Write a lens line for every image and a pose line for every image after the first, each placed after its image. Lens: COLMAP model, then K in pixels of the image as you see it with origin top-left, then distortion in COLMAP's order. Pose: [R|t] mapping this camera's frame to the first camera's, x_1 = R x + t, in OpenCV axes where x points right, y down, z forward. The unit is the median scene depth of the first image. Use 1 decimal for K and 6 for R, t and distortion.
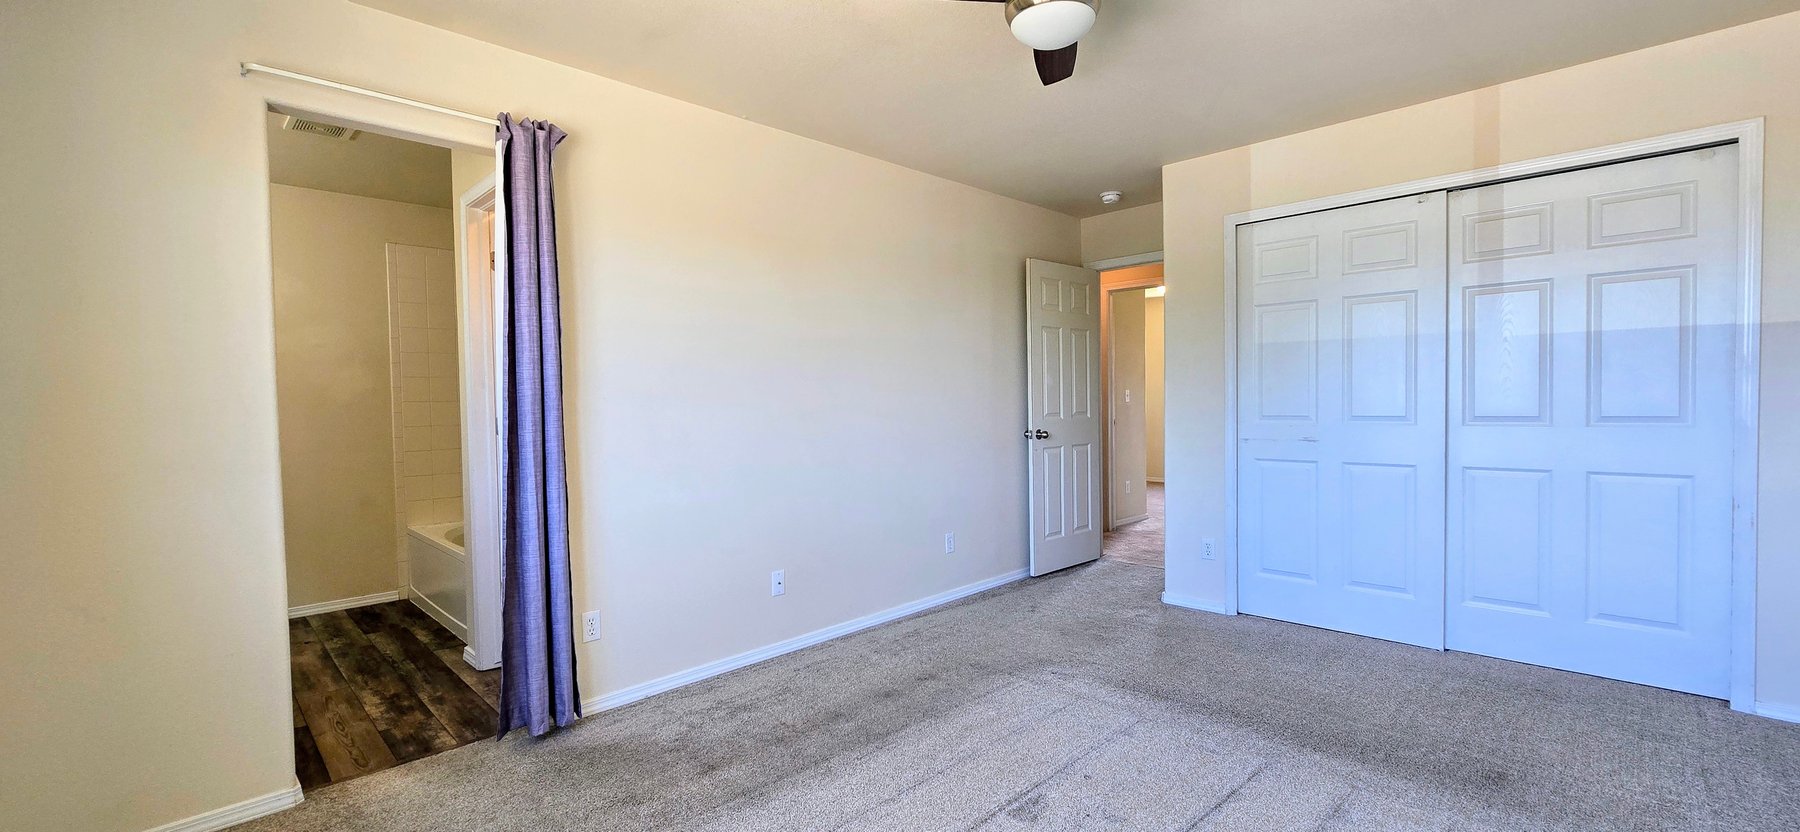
lens RADIAL K [[738.1, 0, 898.1], [0, 738.1, 420.3], [0, 0, 1]] dist [-0.003328, -0.000173]
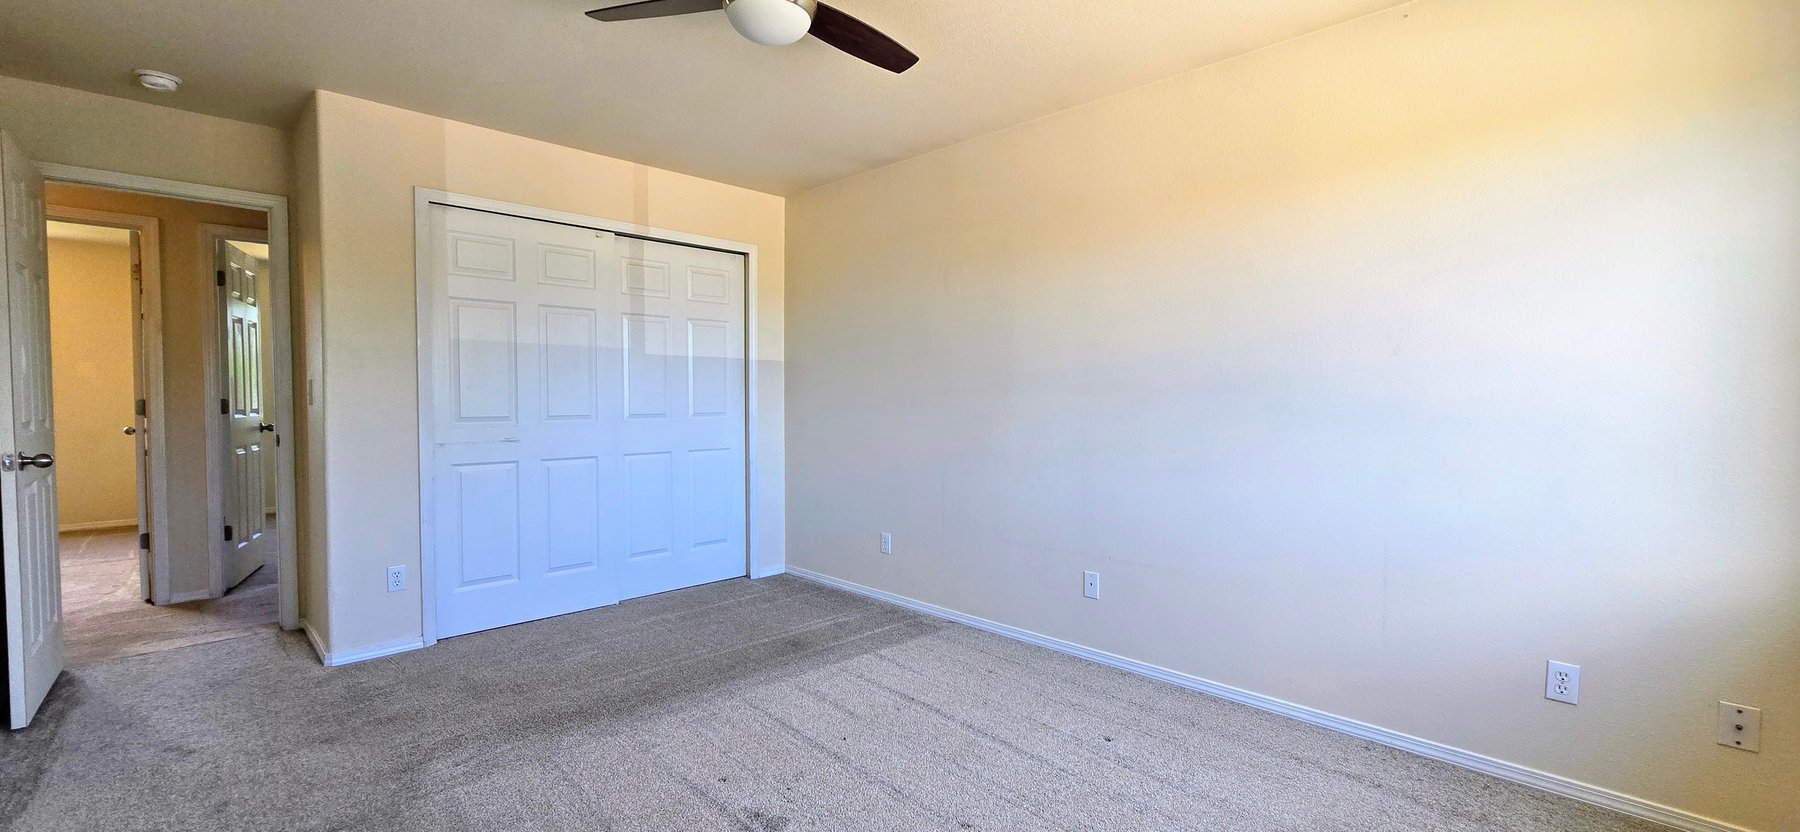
lens RADIAL K [[738.1, 0, 898.1], [0, 738.1, 420.3], [0, 0, 1]] dist [-0.003328, -0.000173]
pose [[-0.001516, -0.018571, 0.999826, -0.432363], [0.024707, 0.999522, 0.018603, -0.006384], [-0.999694, 0.024731, -0.001057, 0.450732]]
